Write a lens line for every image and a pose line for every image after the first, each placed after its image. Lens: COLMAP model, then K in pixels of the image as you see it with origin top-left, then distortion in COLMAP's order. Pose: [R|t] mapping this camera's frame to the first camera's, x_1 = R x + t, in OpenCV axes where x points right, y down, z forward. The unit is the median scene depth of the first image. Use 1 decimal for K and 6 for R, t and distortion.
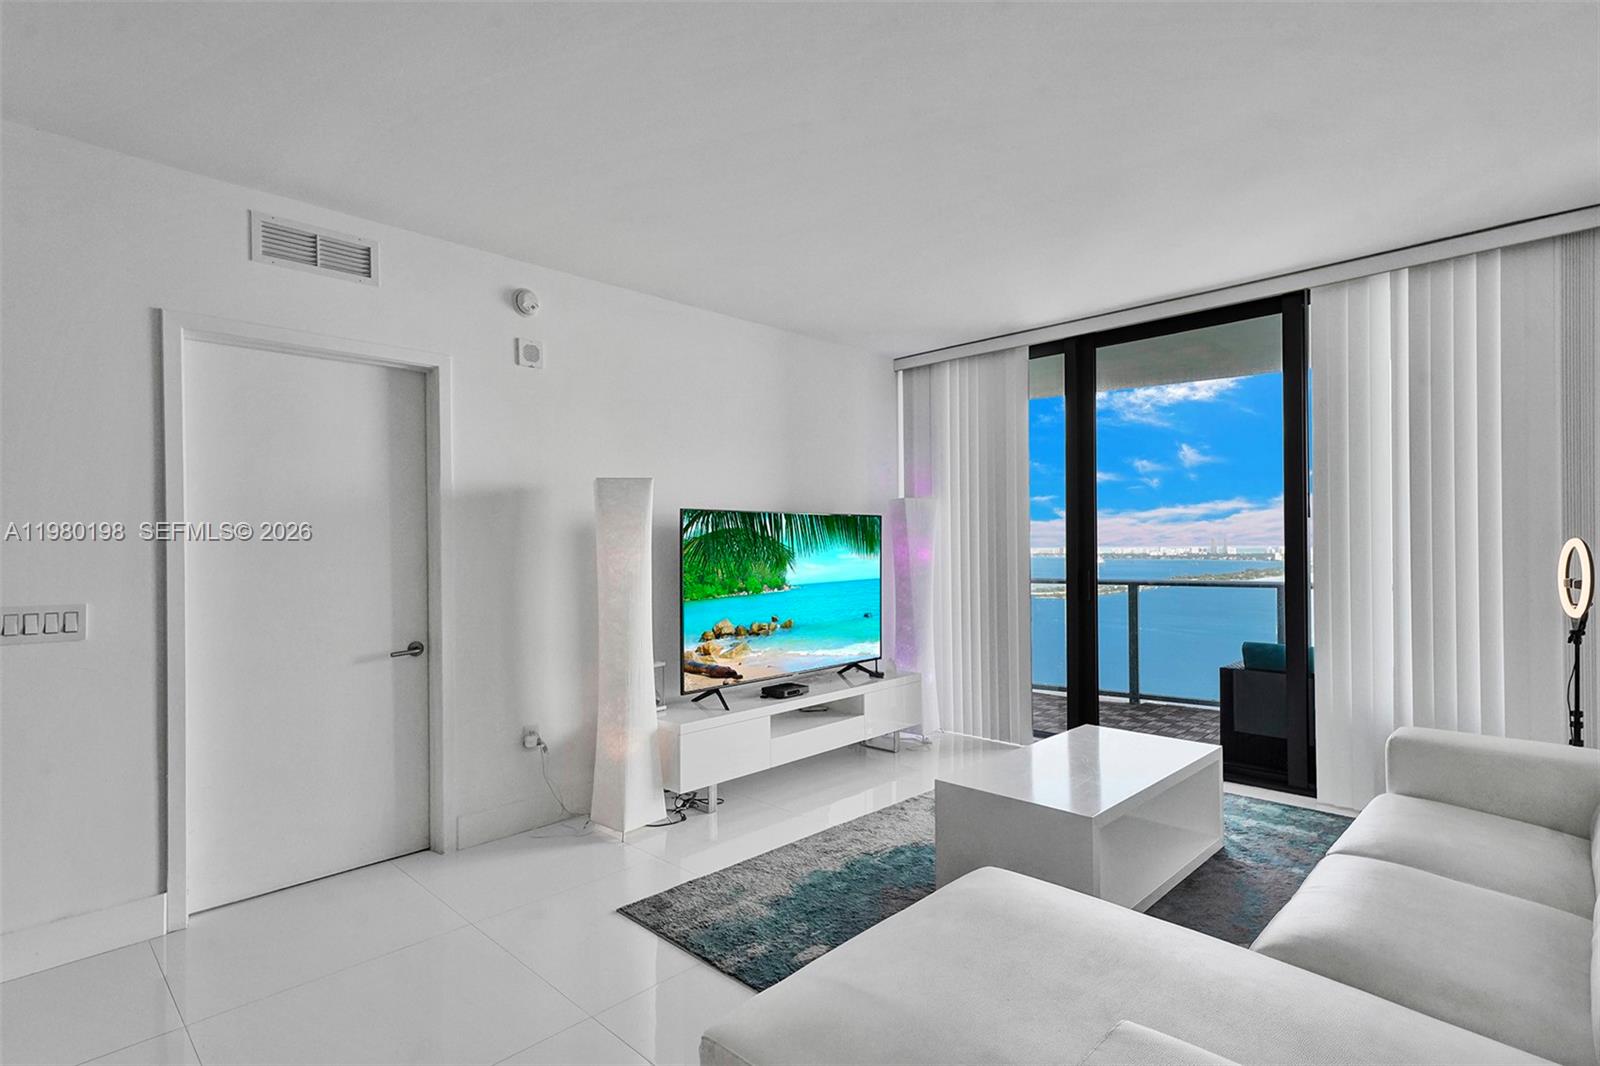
lens RADIAL K [[796.7, 0, 794.3], [0, 796.7, 540.6], [0, 0, 1]] dist [0.018540, 0.000373]
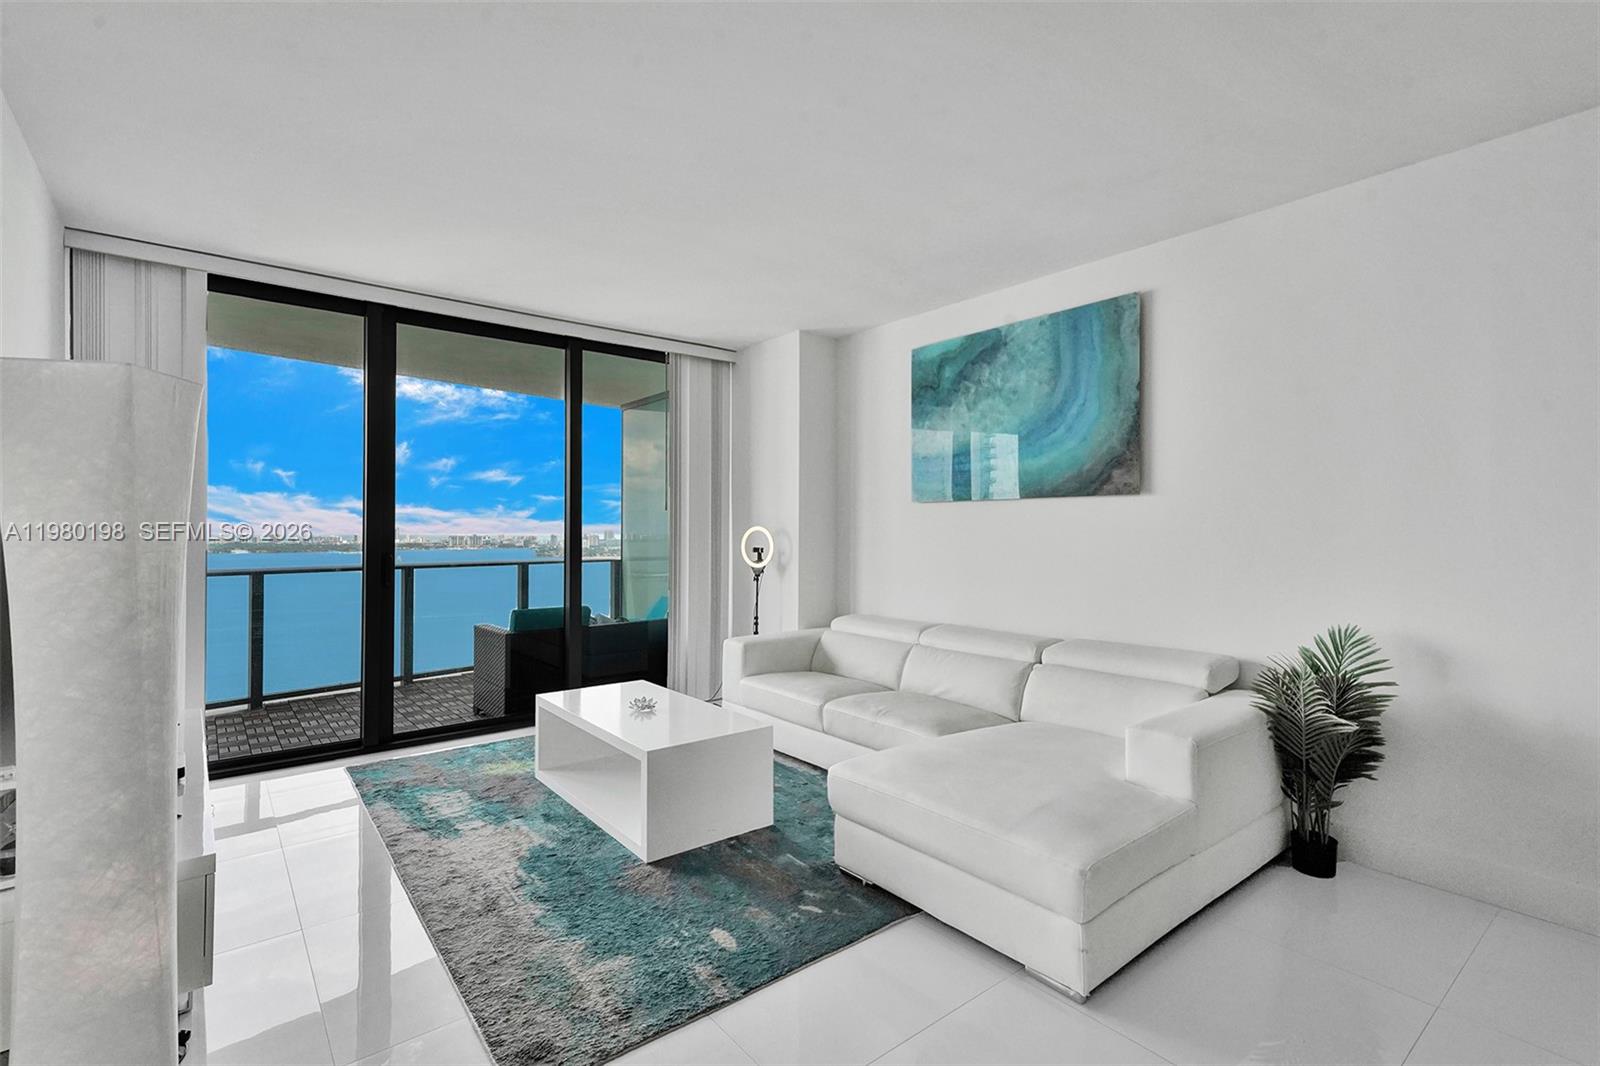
lens RADIAL K [[736.6, 0, 799.5], [0, 736.6, 528.3], [0, 0, 1]] dist [0.012906, 0.000624]
pose [[0.112136, 0.011904, 0.993622, -0.644260], [-0.006875, 0.999914, -0.011203, 0.017699], [-0.993669, -0.005575, 0.112208, 0.600218]]
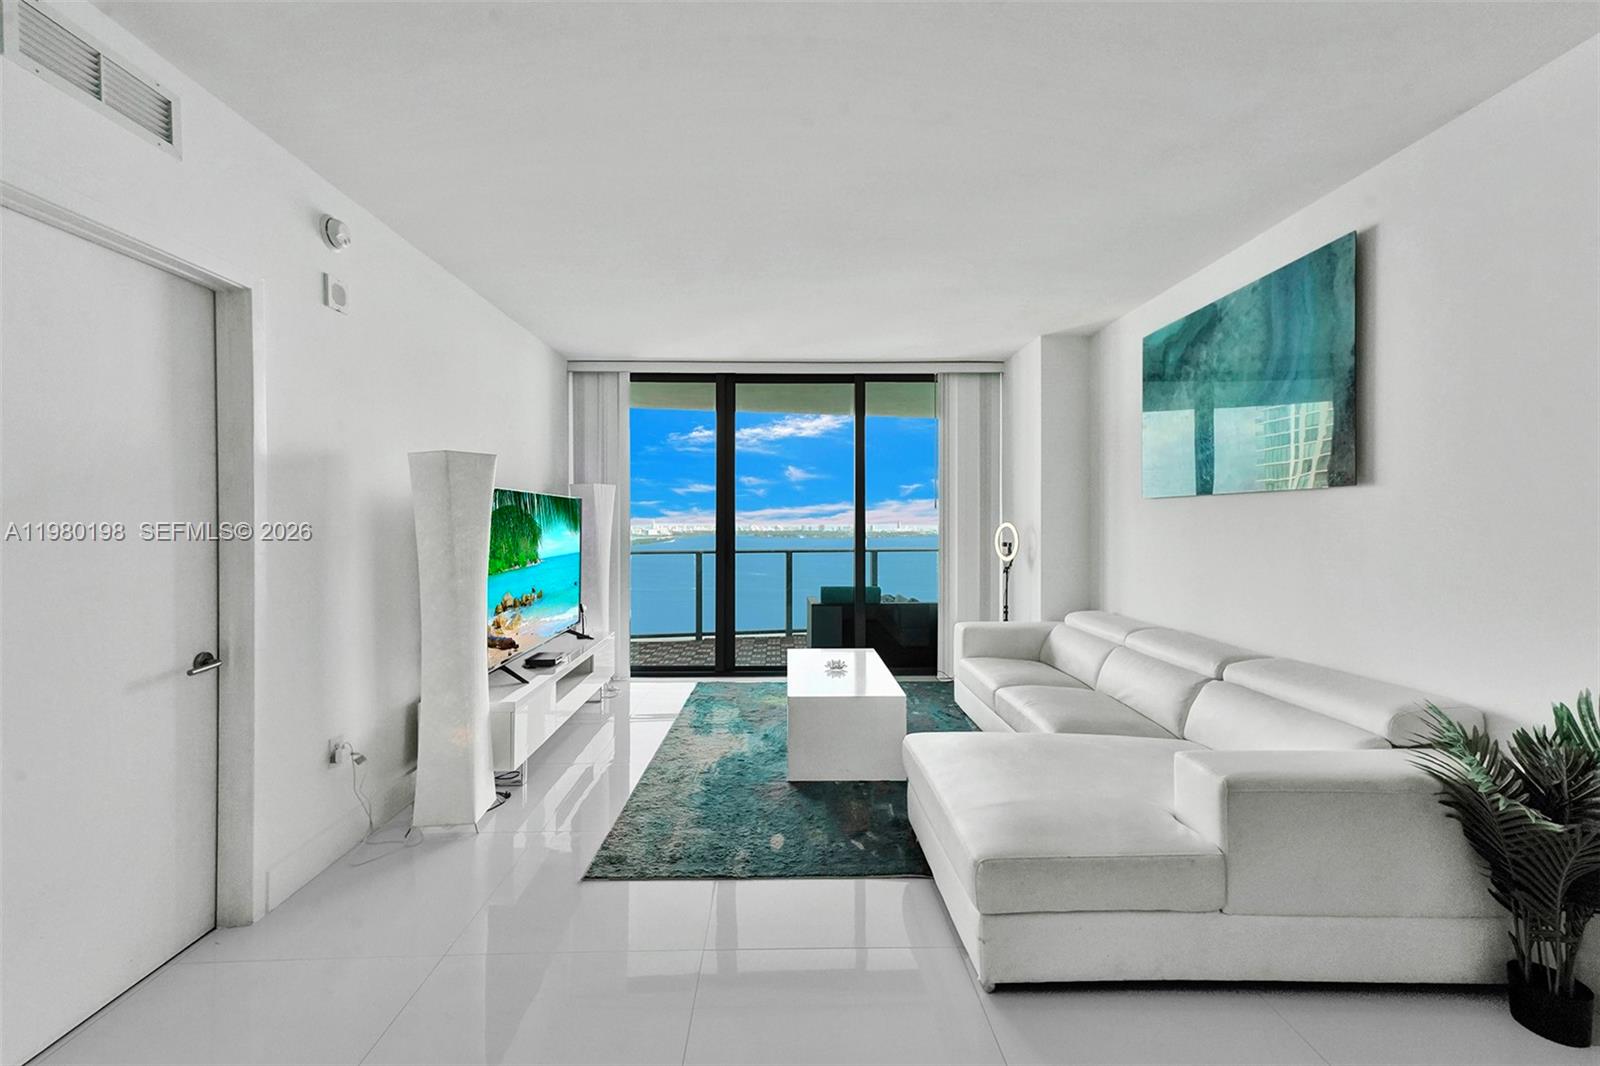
lens RADIAL K [[657.5, 0, 794.2], [0, 657.5, 522.6], [0, 0, 1]] dist [0.015252, 0.000118]
pose [[0.697302, 0.006266, 0.716750, -0.534720], [-0.008039, 0.999967, -0.000921, 0.002480], [-0.716732, -0.005119, 0.697330, 0.181011]]
